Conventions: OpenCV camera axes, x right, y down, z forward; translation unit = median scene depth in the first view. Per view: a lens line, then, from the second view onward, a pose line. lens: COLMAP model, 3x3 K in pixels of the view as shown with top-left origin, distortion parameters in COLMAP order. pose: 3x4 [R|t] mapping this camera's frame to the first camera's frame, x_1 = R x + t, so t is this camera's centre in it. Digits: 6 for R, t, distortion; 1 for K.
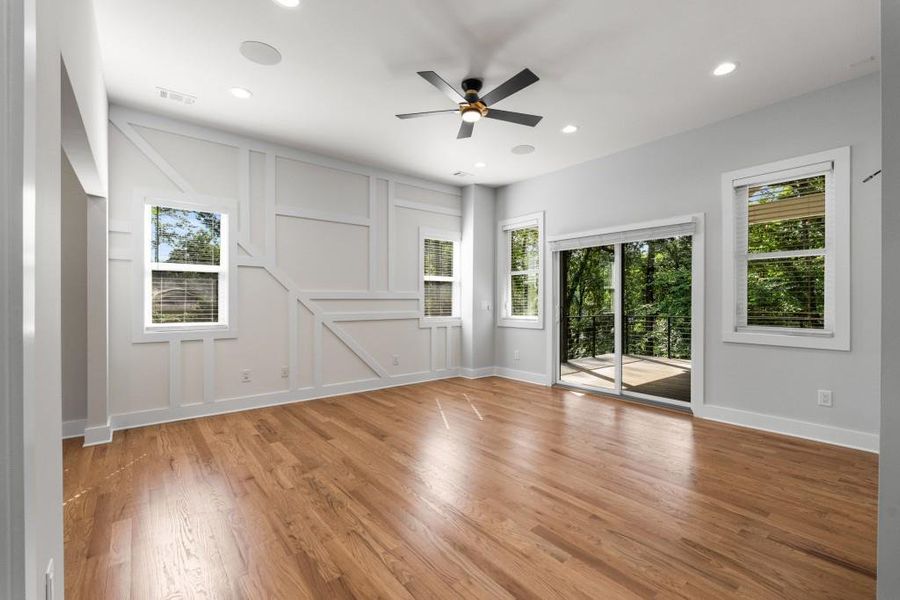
lens RADIAL K [[398.0, 0, 450.0], [0, 398.0, 300.0], [0, 0, 1]] dist [-0.000749, -0.000618]
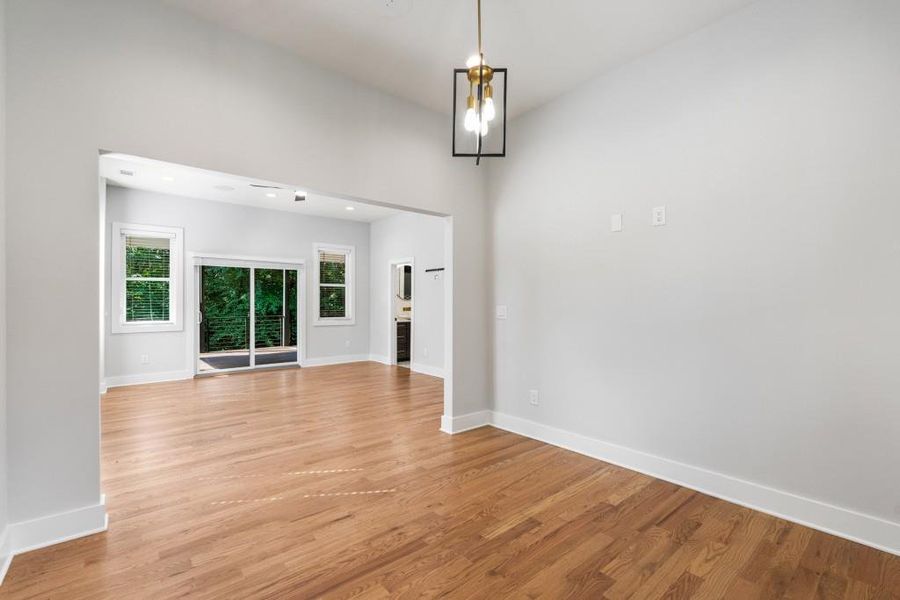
lens RADIAL K [[398.0, 0, 450.0], [0, 398.0, 300.0], [0, 0, 1]] dist [-0.000749, -0.000618]
pose [[-0.029238, 0.009964, 0.999523, -1.531184], [0.000365, 0.999950, -0.009958, -0.006922], [-0.999572, 0.000074, -0.029240, 0.422300]]
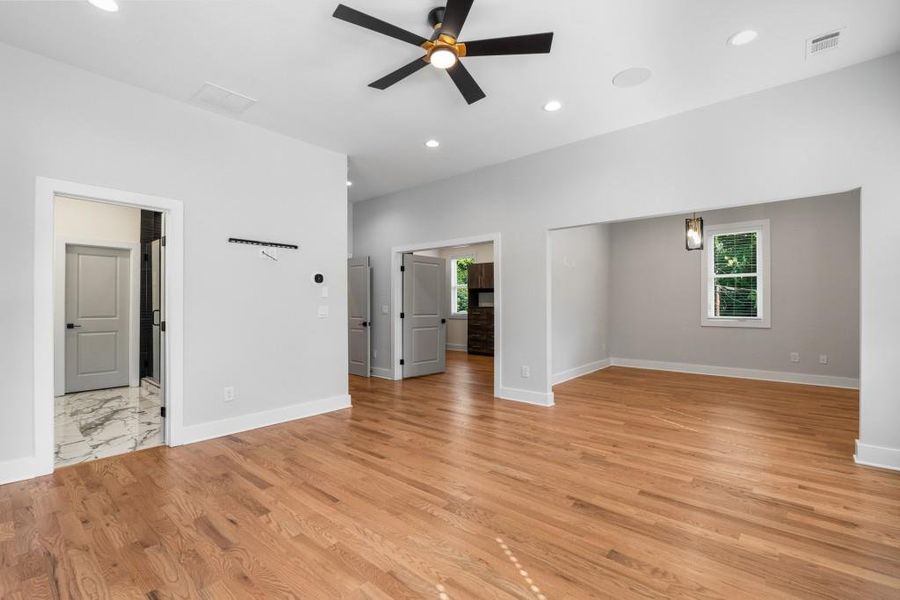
lens RADIAL K [[398.0, 0, 450.0], [0, 398.0, 300.0], [0, 0, 1]] dist [-0.000749, -0.000618]
pose [[-0.983519, 0.002866, -0.180780, 0.168628], [0.004385, 0.999958, -0.008006, 0.006175], [0.180749, -0.008667, -0.983491, 1.662285]]
